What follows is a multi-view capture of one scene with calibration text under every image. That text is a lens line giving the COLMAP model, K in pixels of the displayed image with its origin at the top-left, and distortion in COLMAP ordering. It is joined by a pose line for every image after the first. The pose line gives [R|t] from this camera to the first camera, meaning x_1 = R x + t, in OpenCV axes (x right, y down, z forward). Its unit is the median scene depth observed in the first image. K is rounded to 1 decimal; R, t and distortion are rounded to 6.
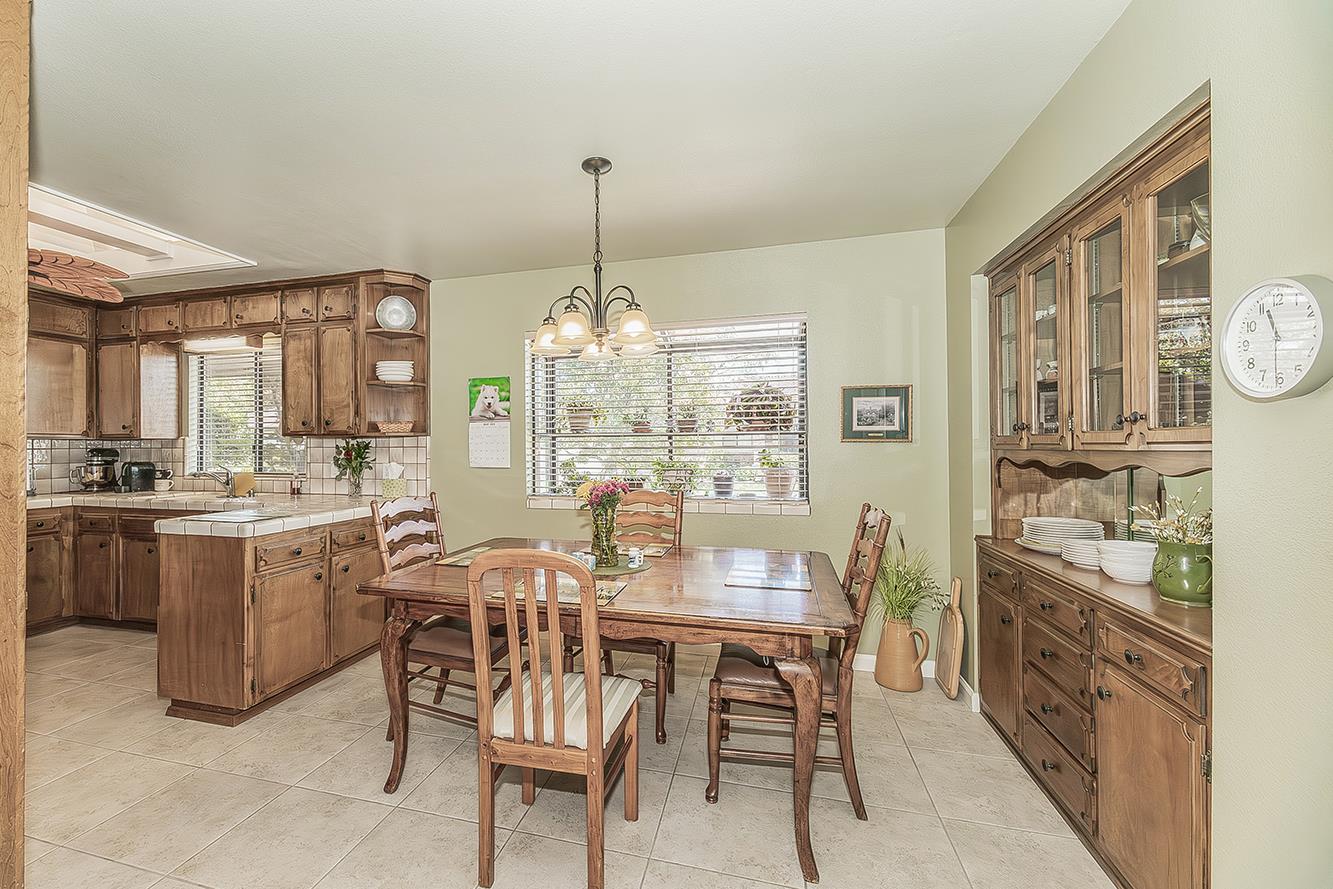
lens RADIAL K [[602.9, 0, 658.3], [0, 602.9, 439.2], [0, 0, 1]] dist [0.000781, 0.000427]
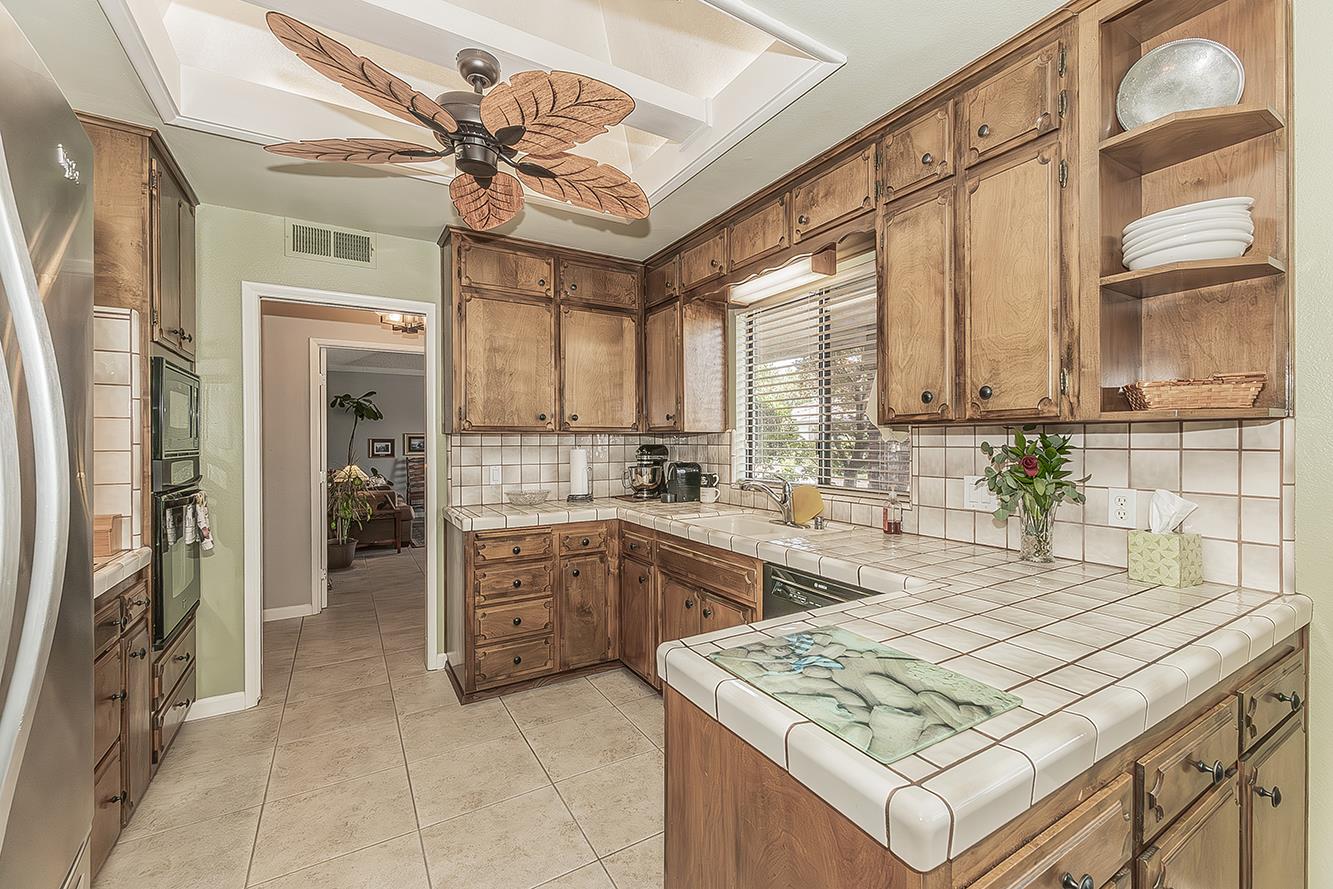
lens RADIAL K [[602.9, 0, 658.3], [0, 602.9, 439.2], [0, 0, 1]] dist [0.000781, 0.000427]
pose [[0.701108, 0.001446, -0.713053, -0.351007], [0.003913, 0.999975, 0.005875, 0.002880], [0.713044, -0.006909, 0.701085, 0.456386]]
